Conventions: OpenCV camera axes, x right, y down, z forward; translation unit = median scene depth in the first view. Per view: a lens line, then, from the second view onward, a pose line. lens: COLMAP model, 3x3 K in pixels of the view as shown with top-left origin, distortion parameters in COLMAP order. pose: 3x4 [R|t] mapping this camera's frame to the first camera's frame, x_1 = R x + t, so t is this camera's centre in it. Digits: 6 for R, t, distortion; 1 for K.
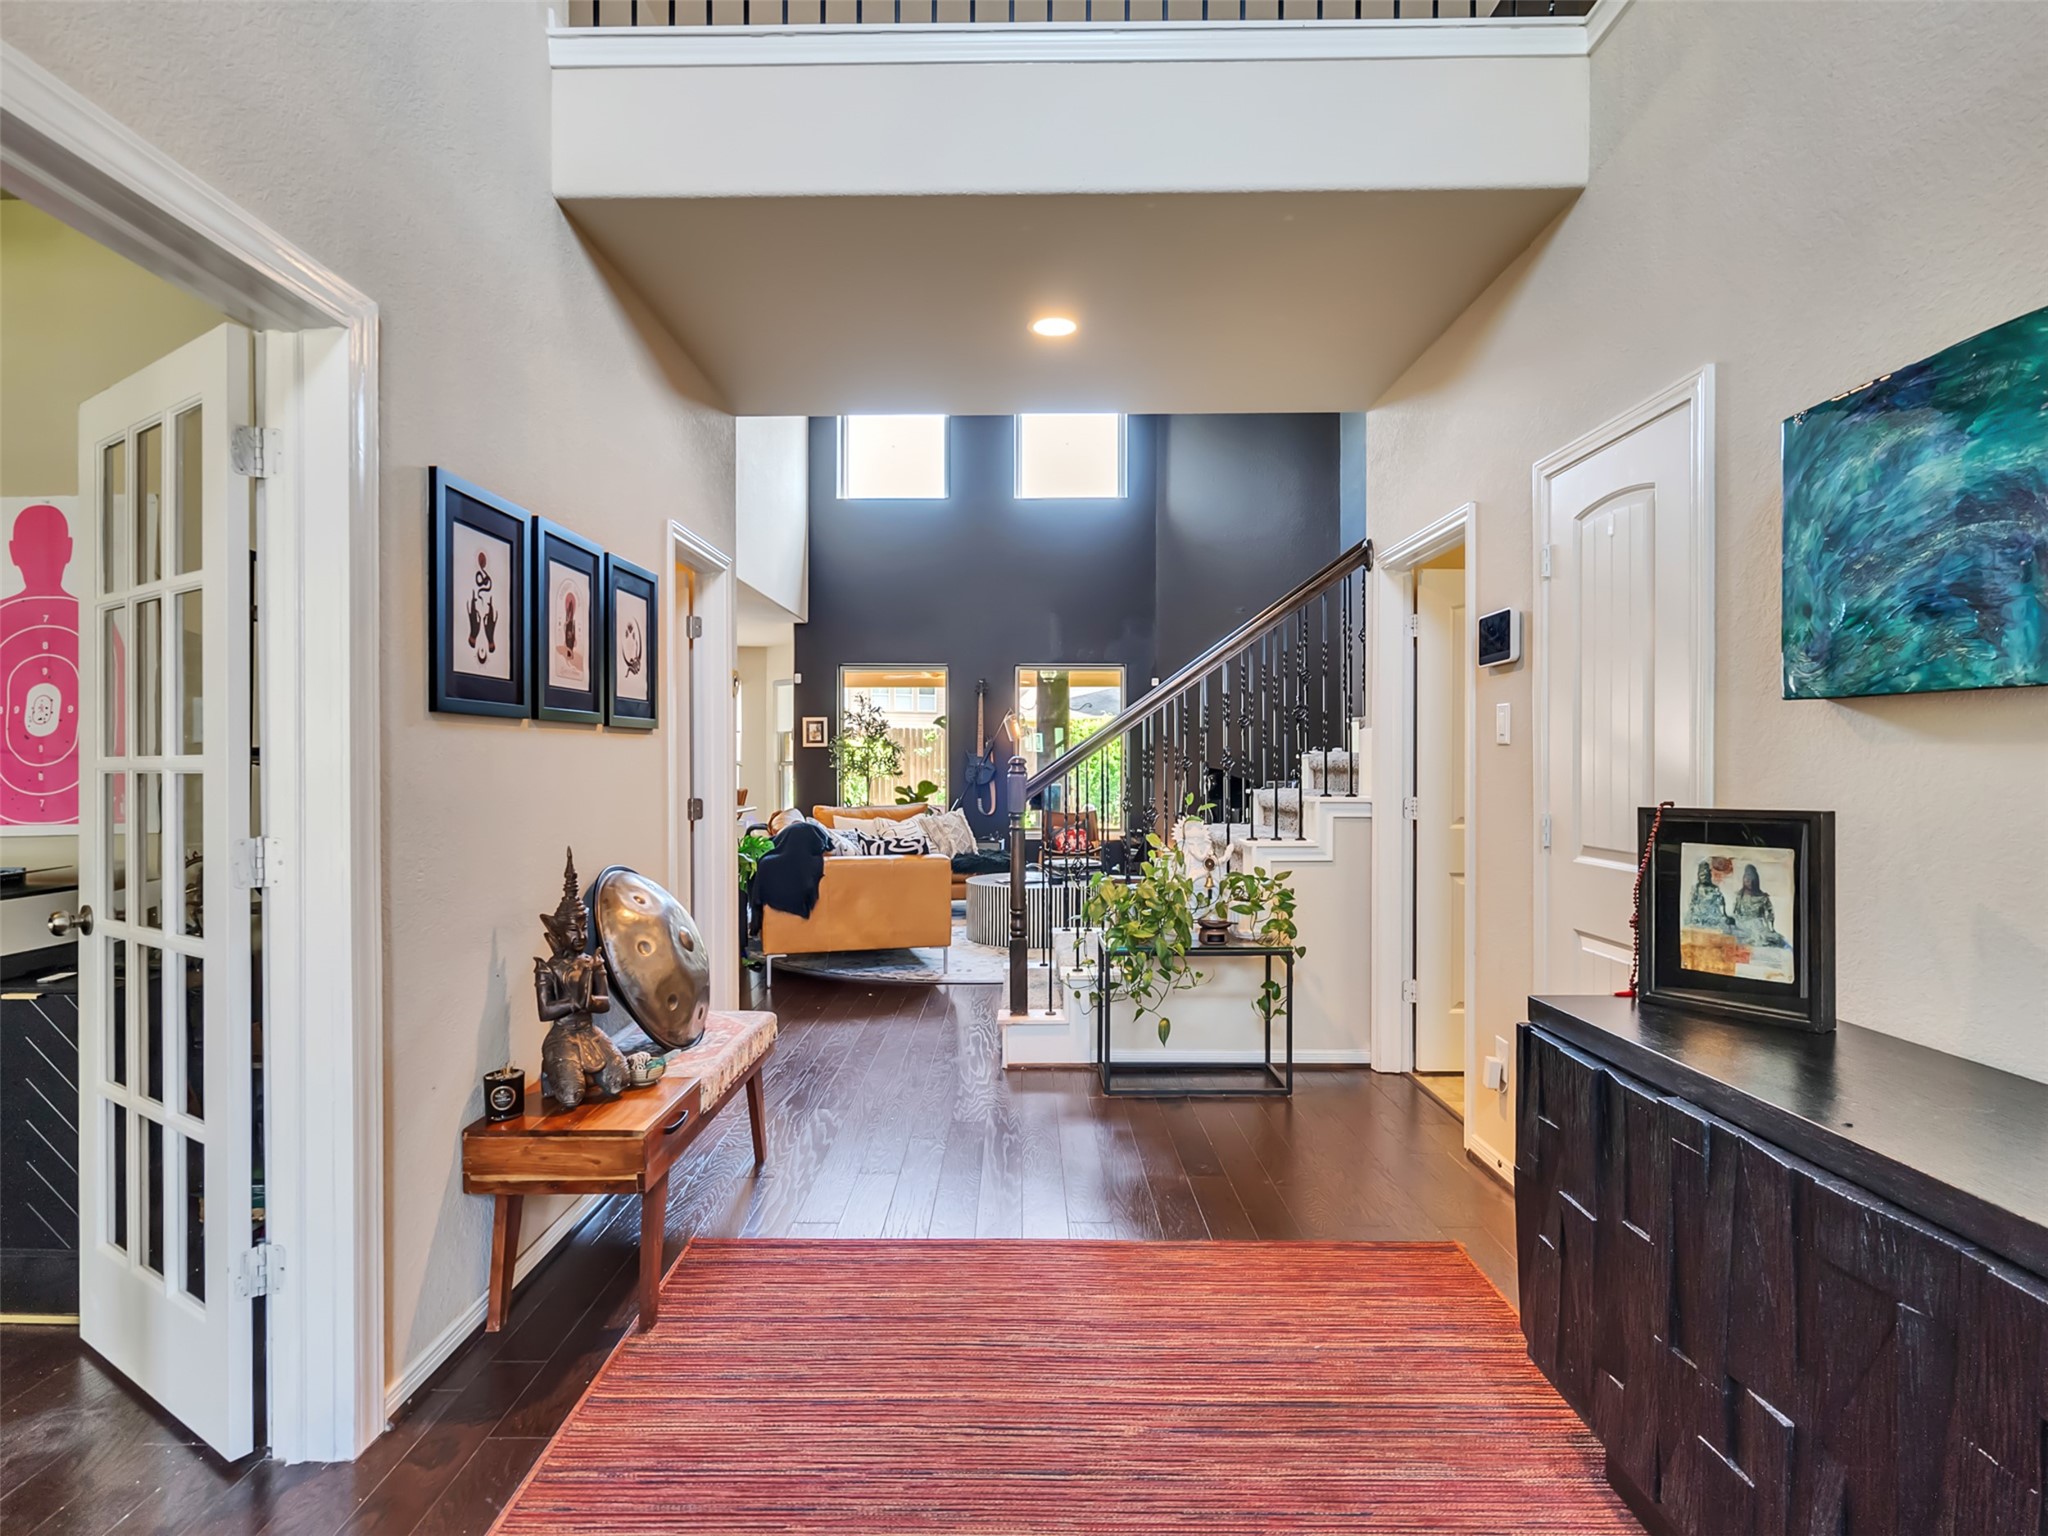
lens RADIAL K [[1047.9, 0, 1010.8], [0, 1047.9, 765.6], [0, 0, 1]] dist [0.000380, 0.001134]
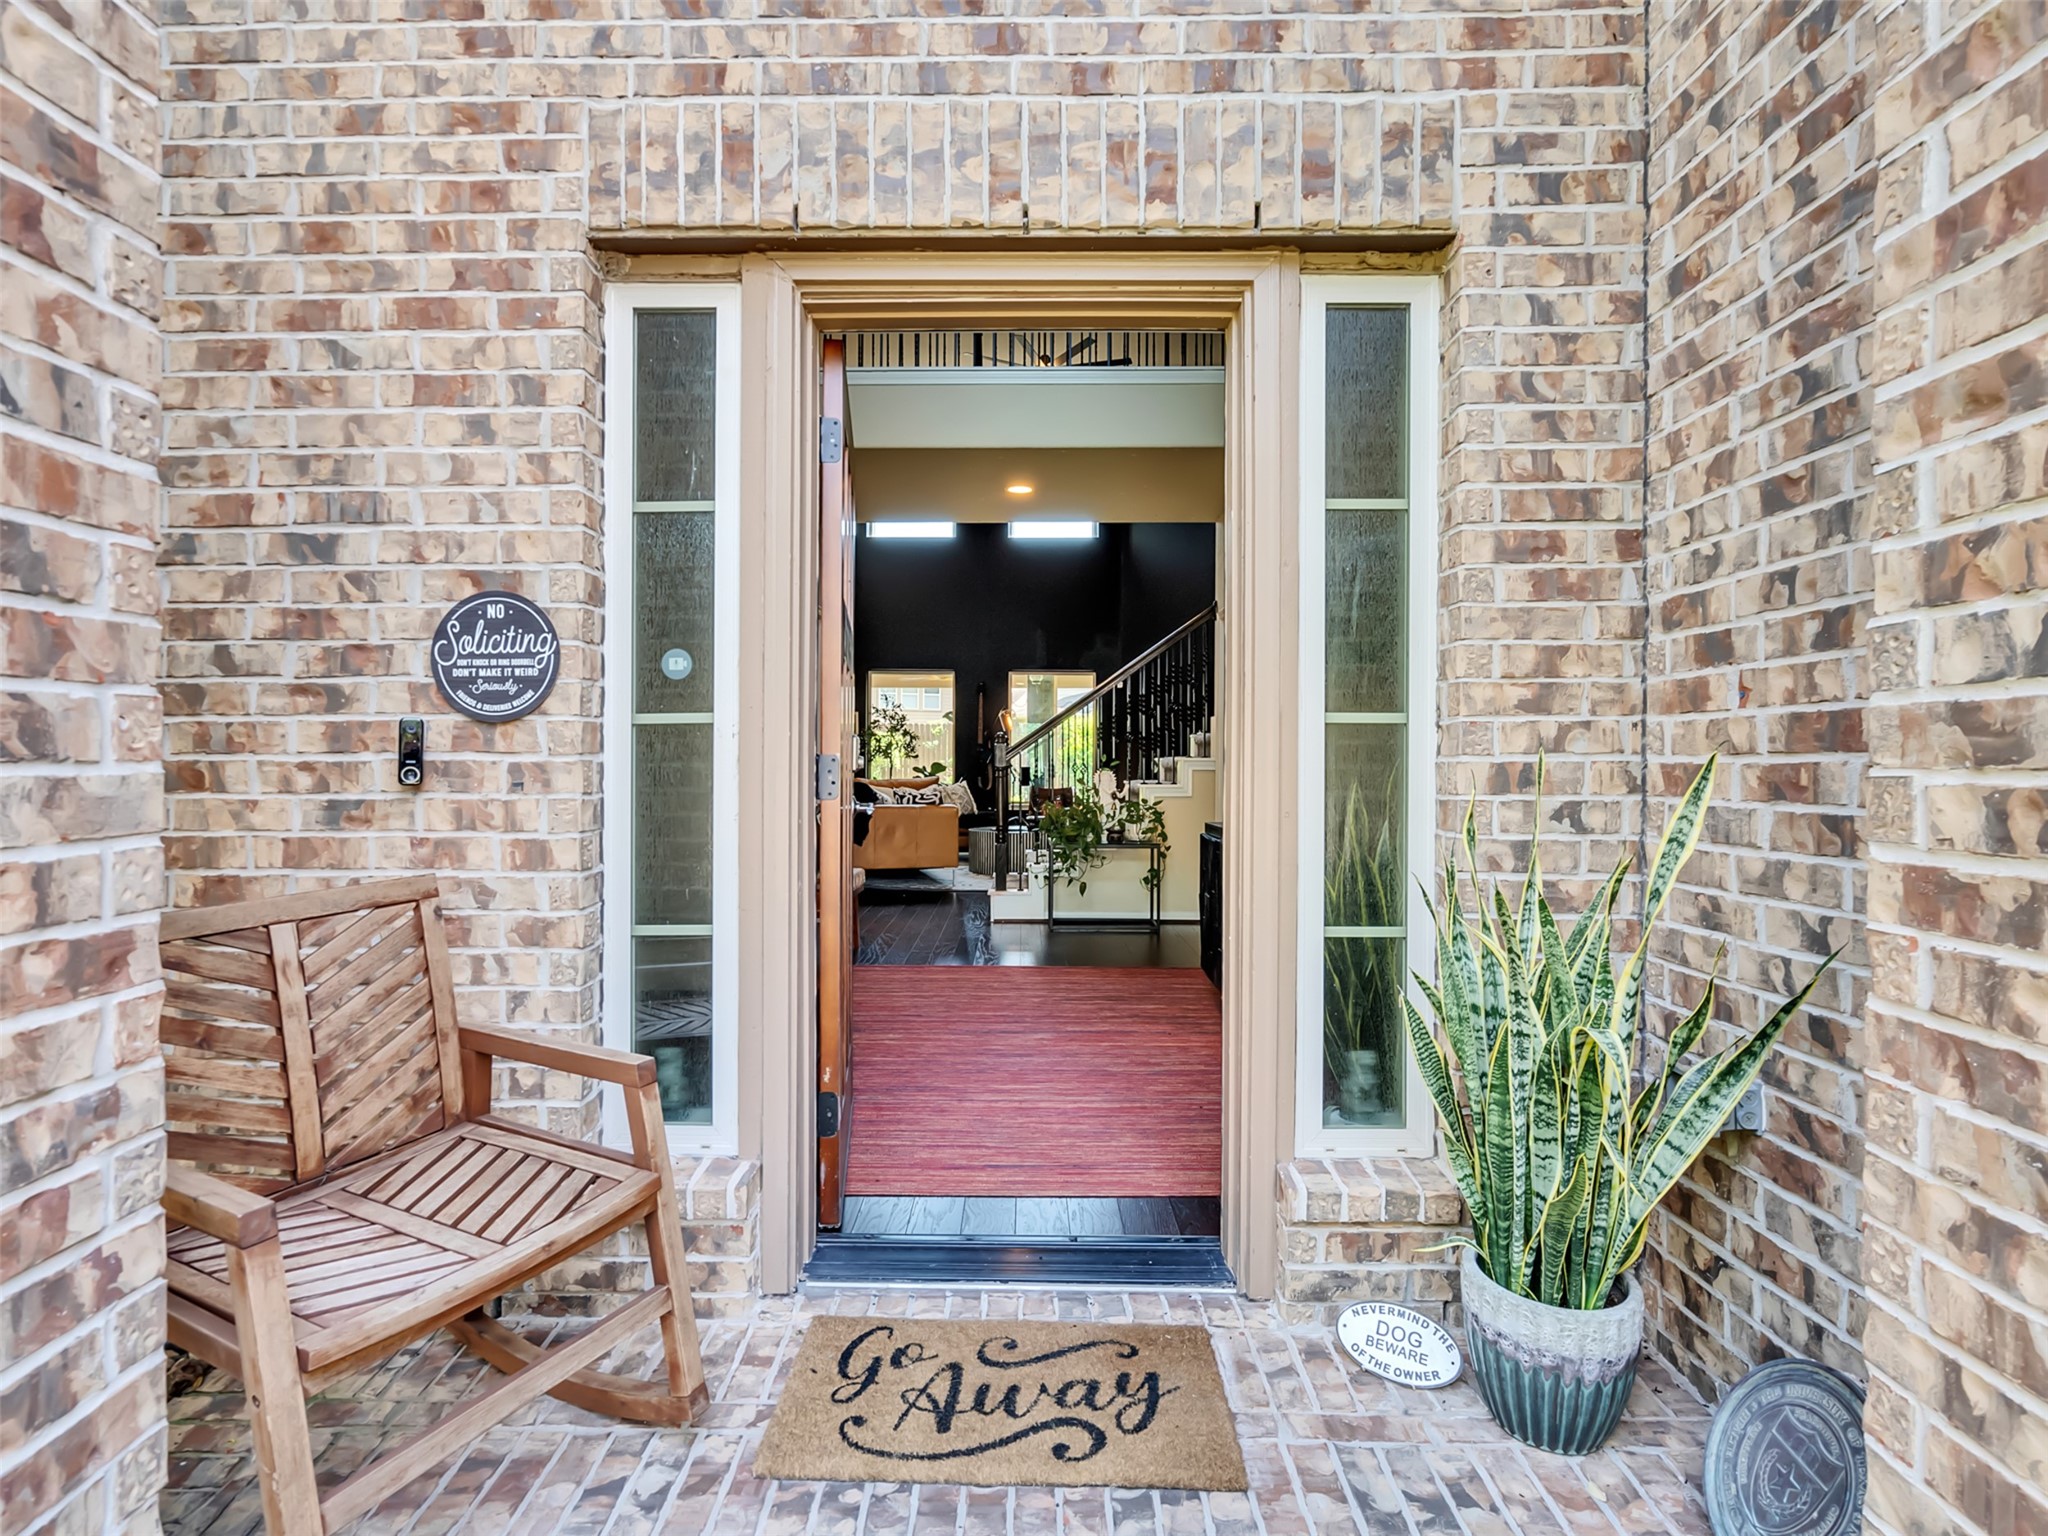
lens RADIAL K [[1047.9, 0, 1010.8], [0, 1047.9, 765.6], [0, 0, 1]] dist [0.000380, 0.001134]
pose [[0.999980, 0.006002, -0.001960, 0.013198], [-0.006002, 0.999982, -0.000318, 0.022769], [0.001958, 0.000330, 0.999998, -0.328373]]
